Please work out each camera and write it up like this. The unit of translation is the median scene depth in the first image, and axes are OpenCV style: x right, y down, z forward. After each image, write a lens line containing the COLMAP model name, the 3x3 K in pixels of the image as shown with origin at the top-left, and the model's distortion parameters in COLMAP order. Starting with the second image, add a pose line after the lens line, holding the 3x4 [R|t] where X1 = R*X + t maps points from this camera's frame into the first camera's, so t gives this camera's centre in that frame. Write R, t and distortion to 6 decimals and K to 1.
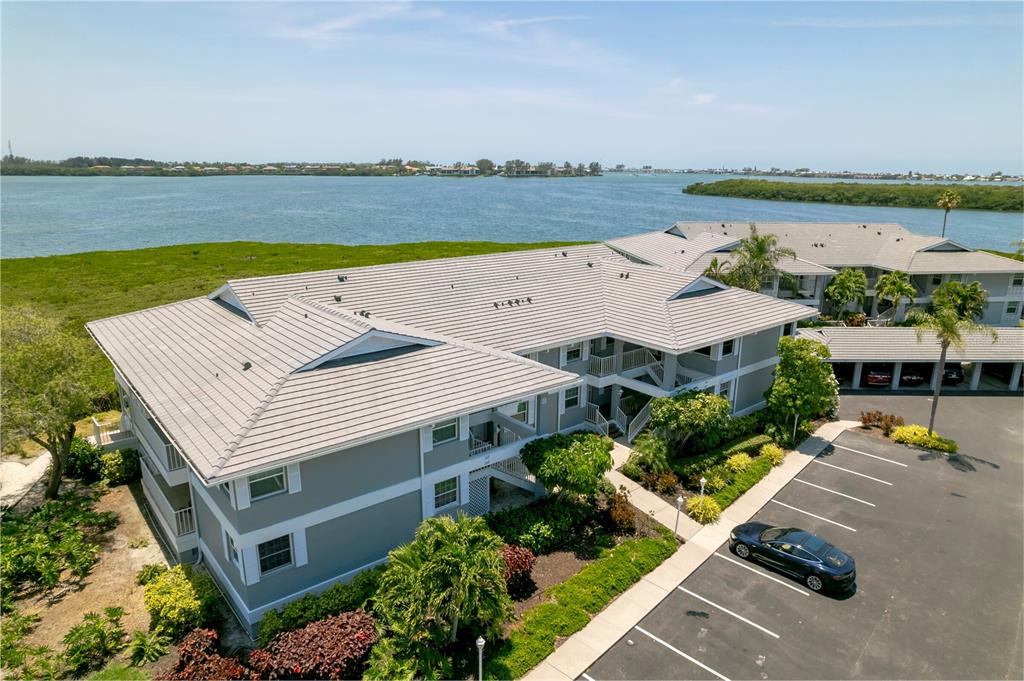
lens RADIAL K [[654.0, 0, 509.9], [0, 654.0, 342.7], [0, 0, 1]] dist [-0.080831, 0.022585]
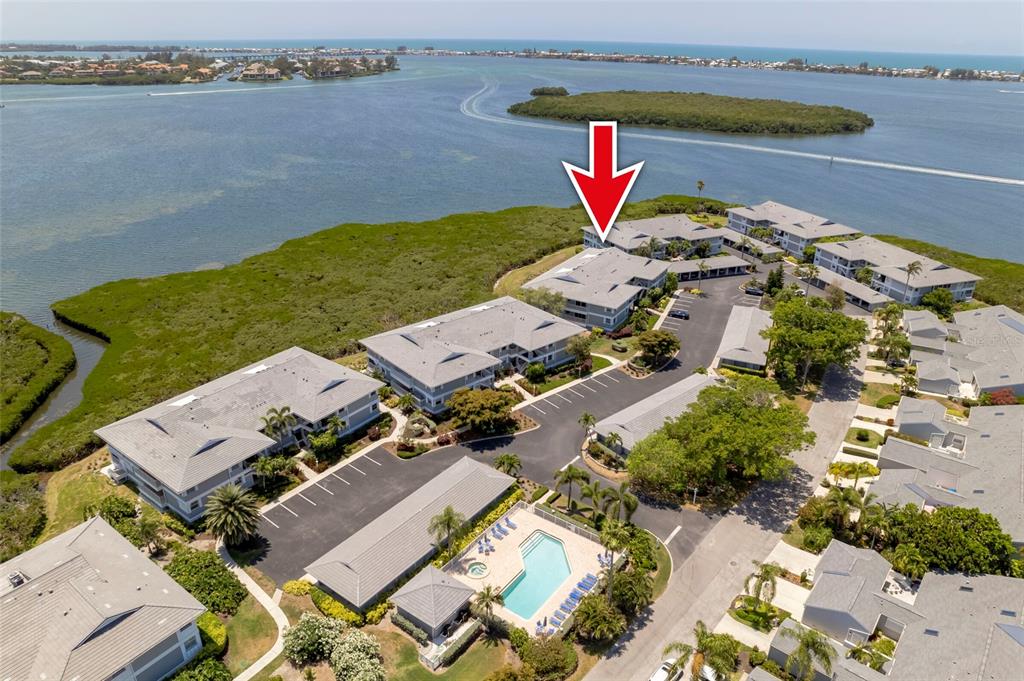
lens RADIAL K [[654.0, 0, 515.5], [0, 654.0, 345.2], [0, 0, 1]] dist [-0.080831, 0.022585]
pose [[0.943943, -0.142987, 0.297533, -1.941175], [0.087333, 0.977377, 0.192634, -0.467309], [-0.318346, -0.155851, 0.935076, -2.882261]]
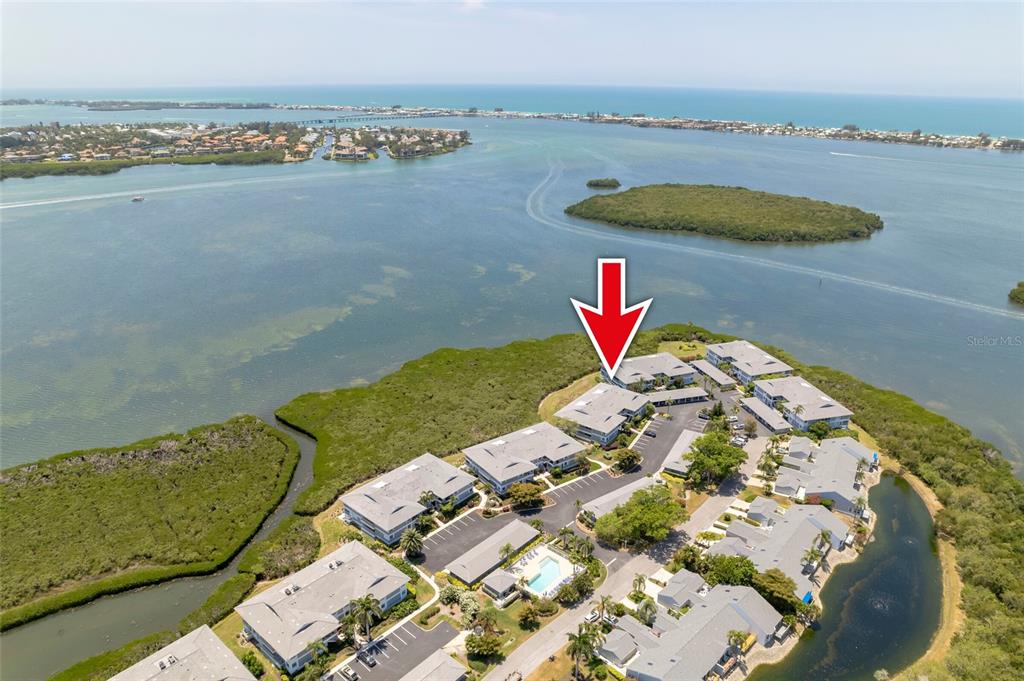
lens RADIAL K [[654.0, 0, 513.6], [0, 654.0, 336.0], [0, 0, 1]] dist [-0.080831, 0.022585]
pose [[0.971838, -0.094152, 0.216024, -2.453436], [0.072186, 0.991589, 0.107429, -1.619668], [-0.224322, -0.088810, 0.970460, -5.504629]]
